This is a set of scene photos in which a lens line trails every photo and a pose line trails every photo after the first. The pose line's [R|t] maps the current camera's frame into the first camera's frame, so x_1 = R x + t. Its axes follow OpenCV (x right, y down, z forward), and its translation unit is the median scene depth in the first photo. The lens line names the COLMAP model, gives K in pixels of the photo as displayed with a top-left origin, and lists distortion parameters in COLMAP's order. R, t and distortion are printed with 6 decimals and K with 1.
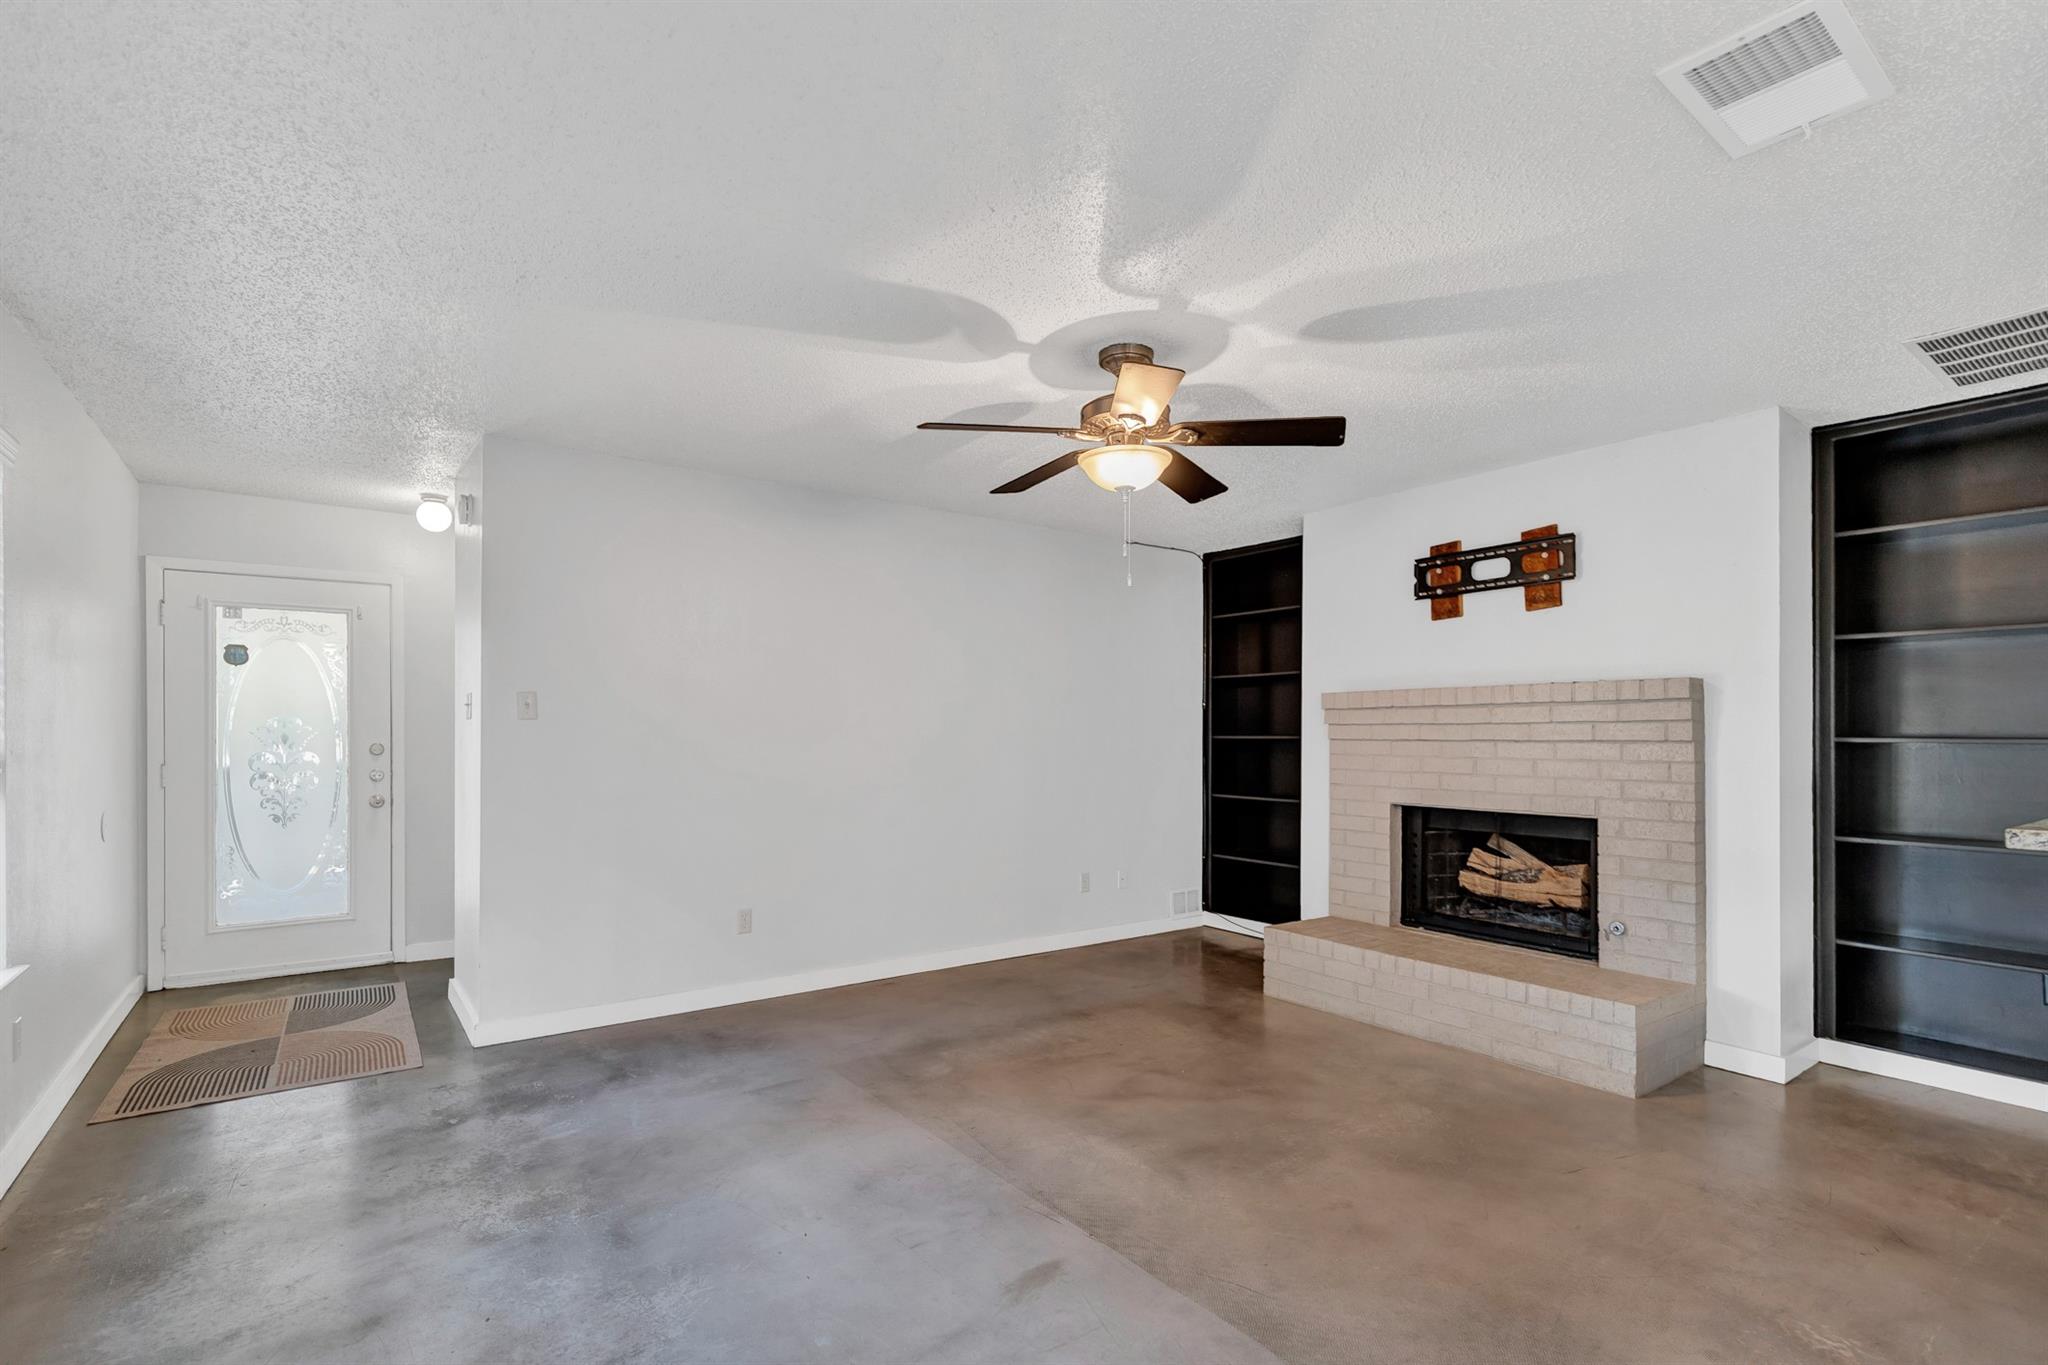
lens RADIAL K [[952.9, 0, 1018.2], [0, 952.9, 733.1], [0, 0, 1]] dist [0.007266, -0.000229]
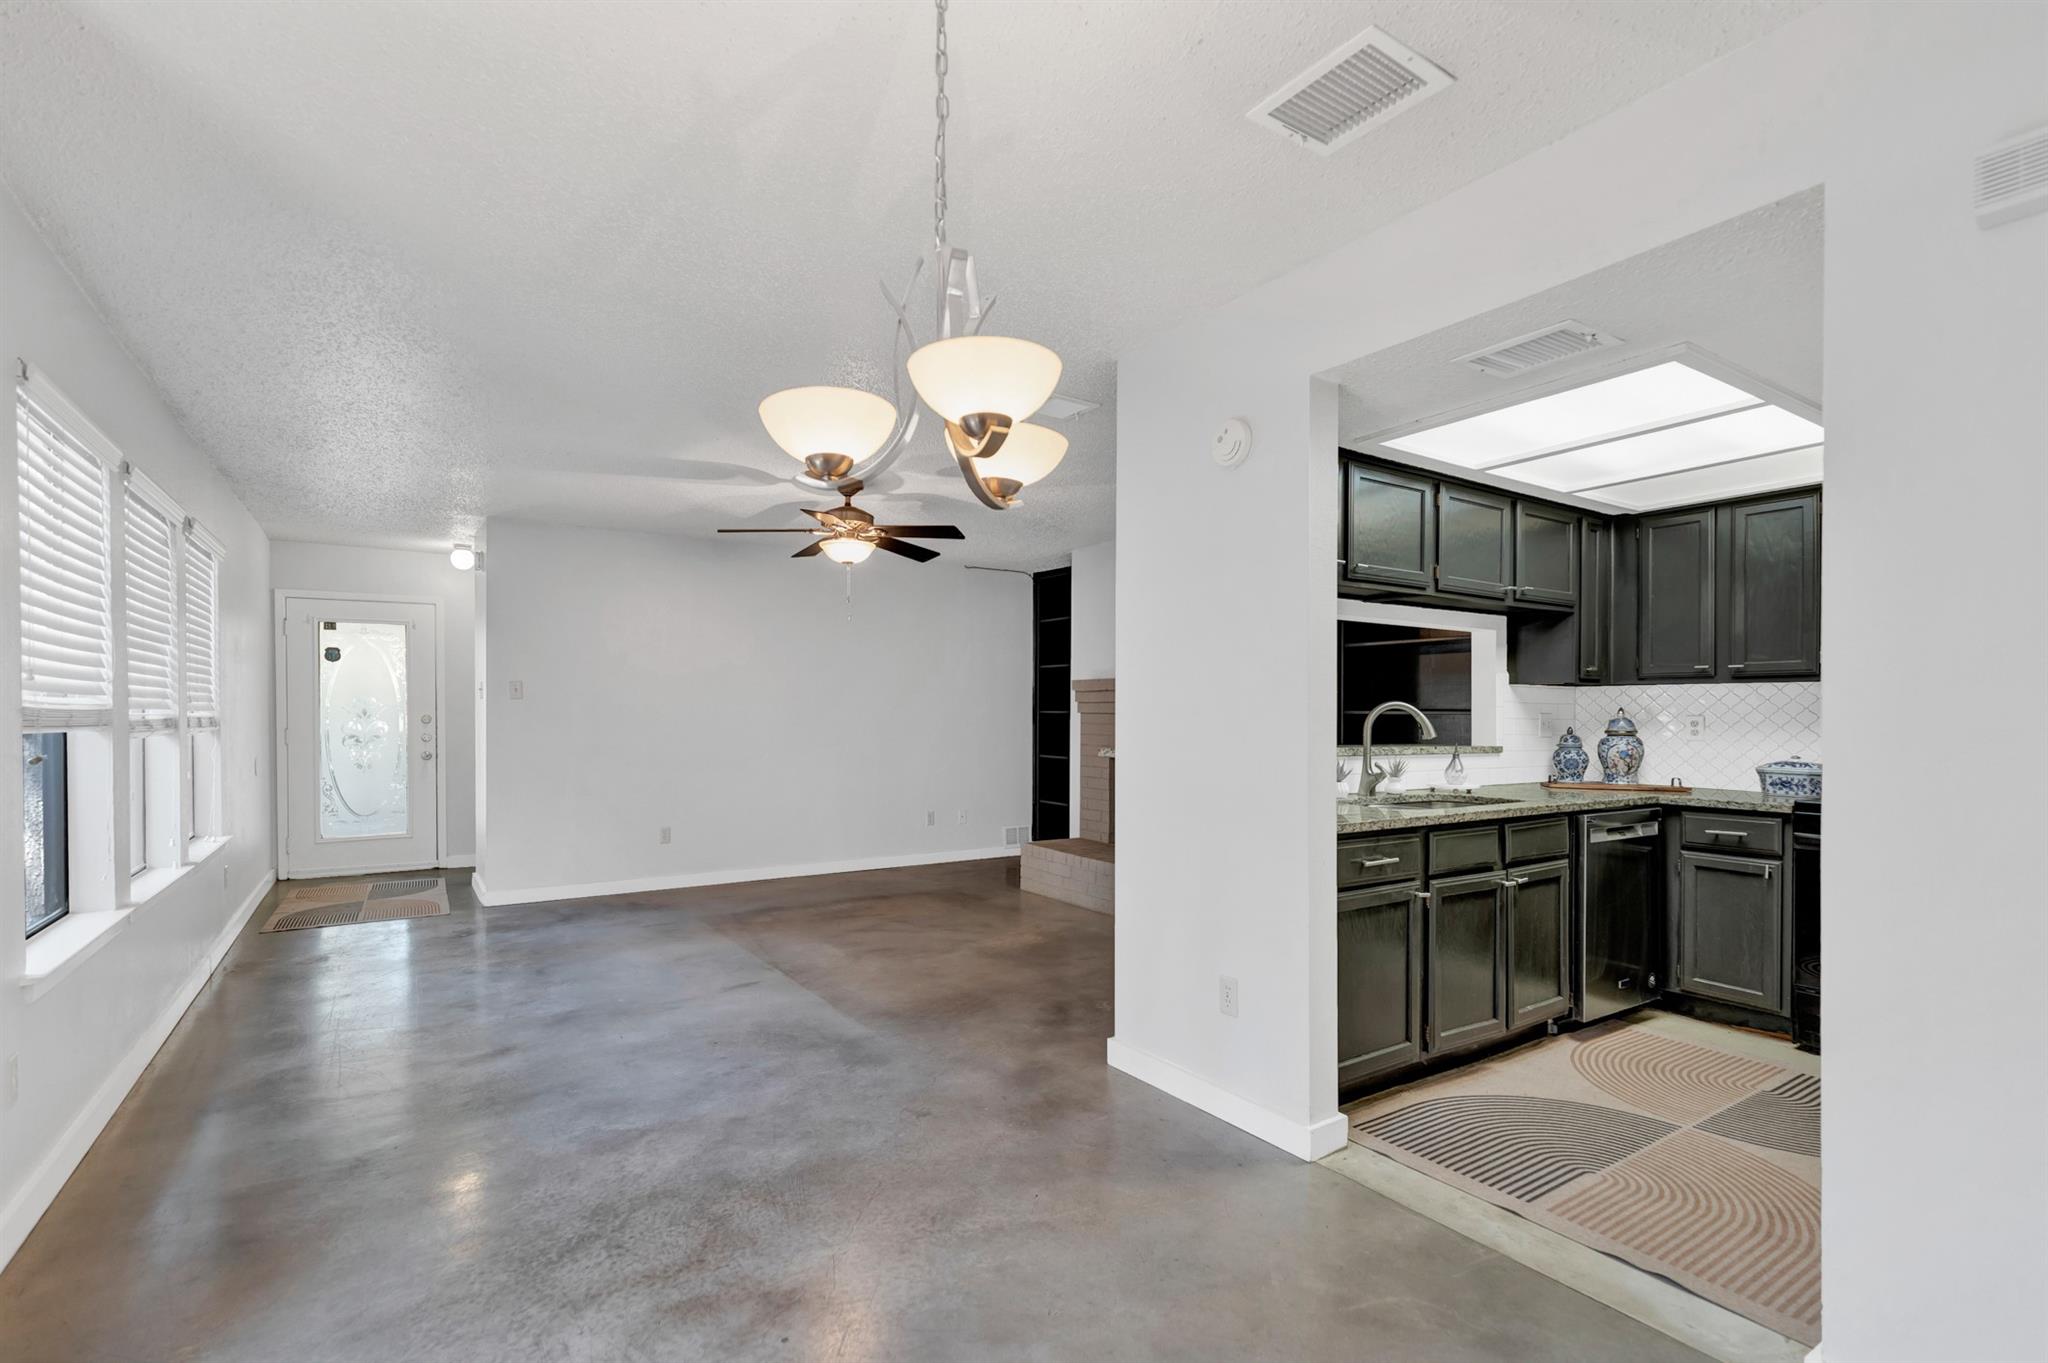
lens RADIAL K [[945.7, 0, 1021.2], [0, 945.7, 719.6], [0, 0, 1]] dist [0.001216, 0.000072]
pose [[0.999057, 0.001478, -0.043403, 0.351441], [-0.001055, 0.999952, 0.009765, 0.003373], [0.043416, -0.009710, 0.999010, -0.471928]]
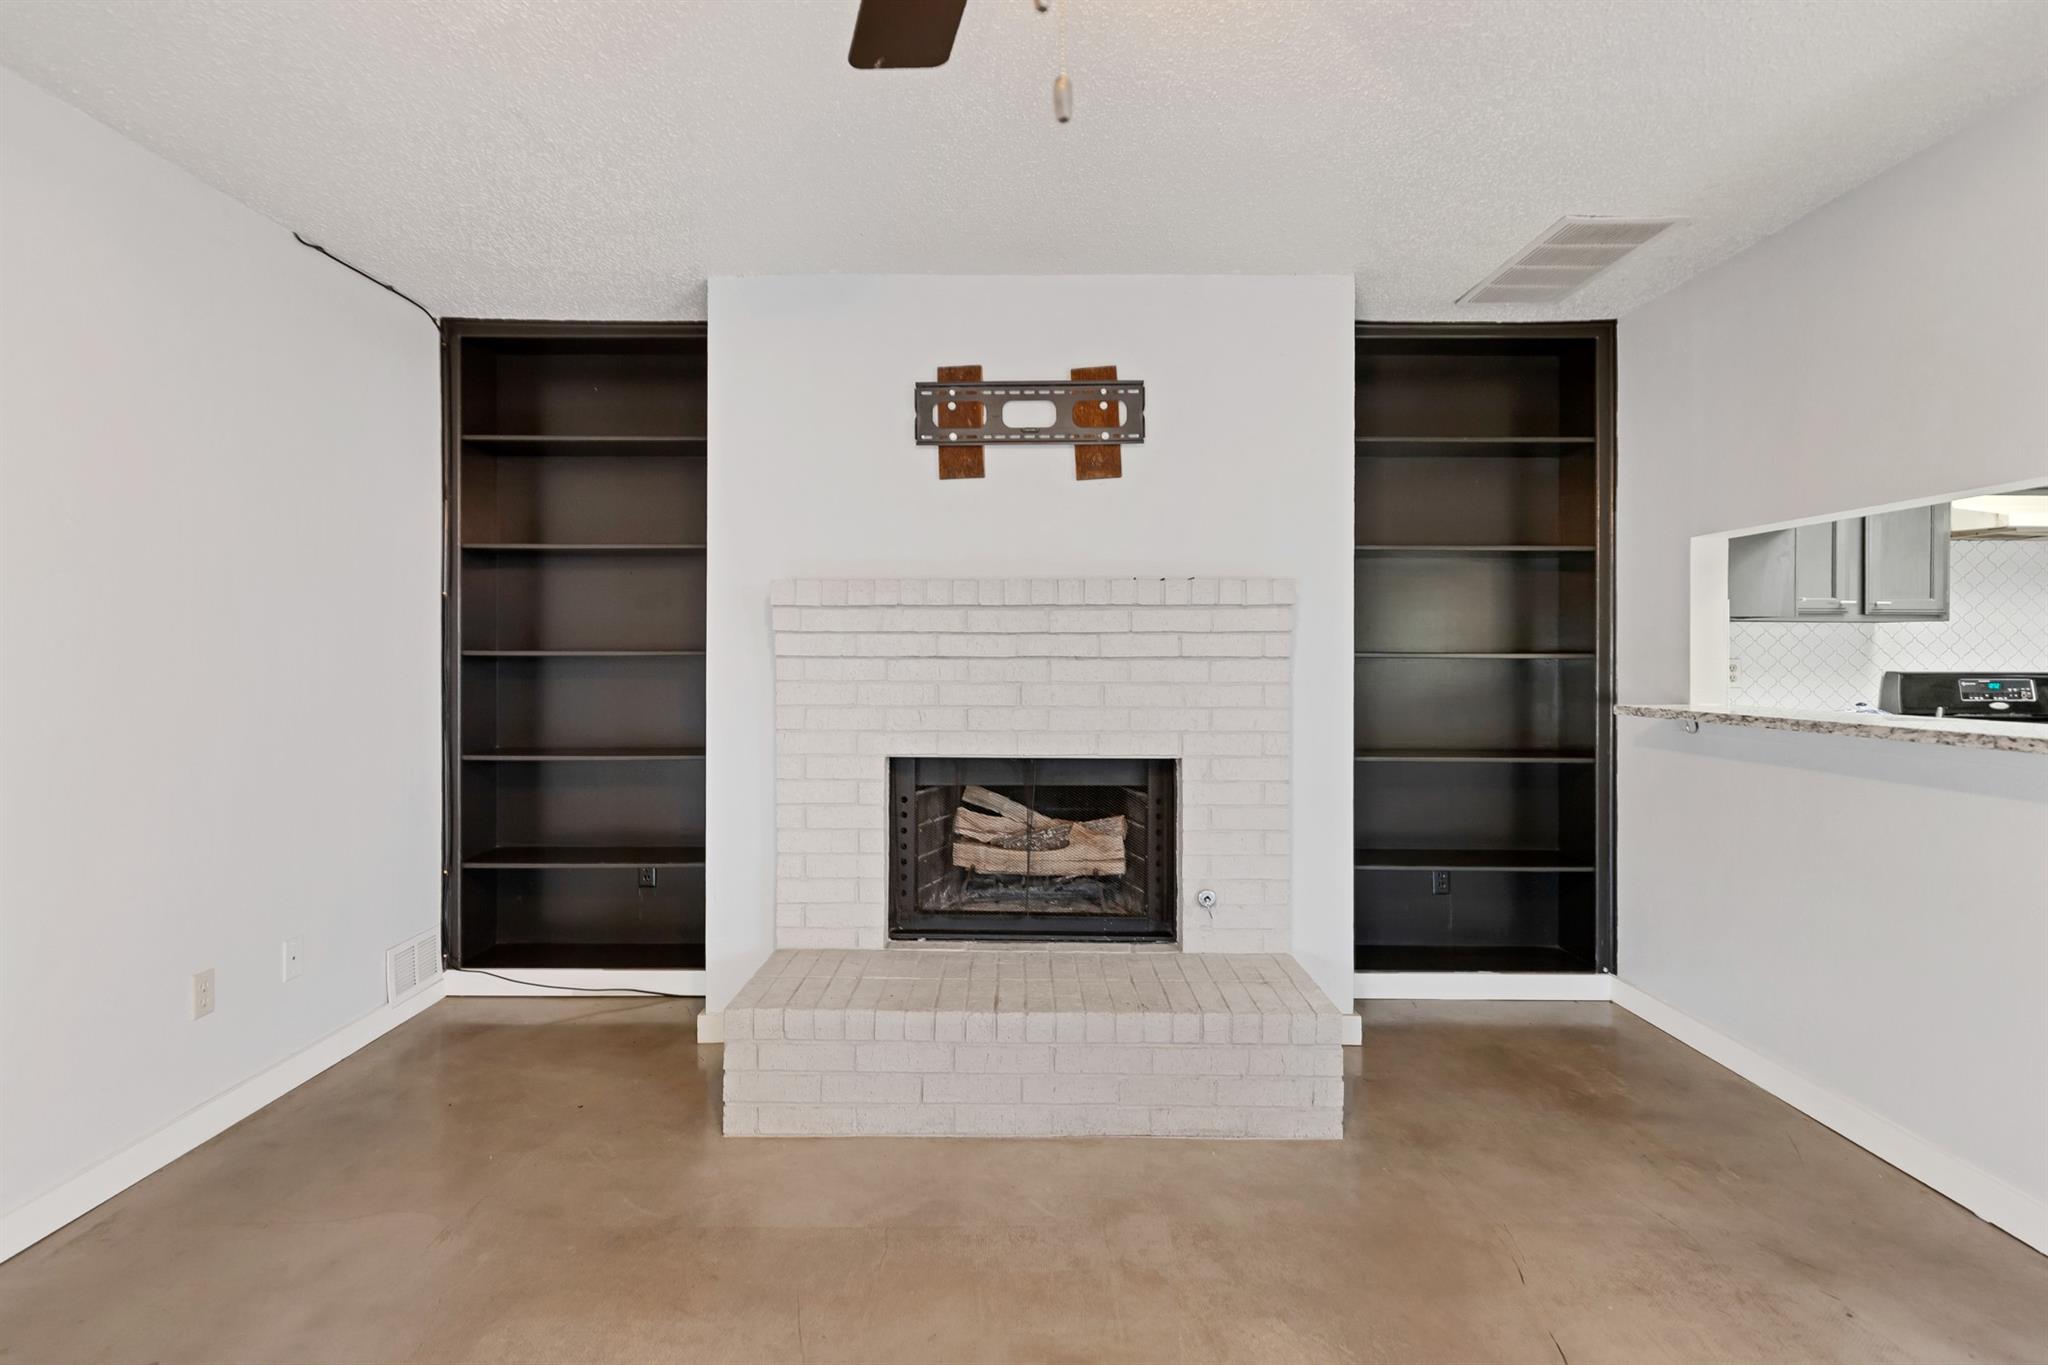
lens RADIAL K [[963.5, 0, 1013.1], [0, 963.5, 652.5], [0, 0, 1]] dist [0.013972, -0.000331]
pose [[0.592224, -0.001333, 0.805772, -0.088467], [-0.003600, 0.999984, 0.004300, 0.001281], [-0.805765, -0.005448, 0.592210, 0.600539]]
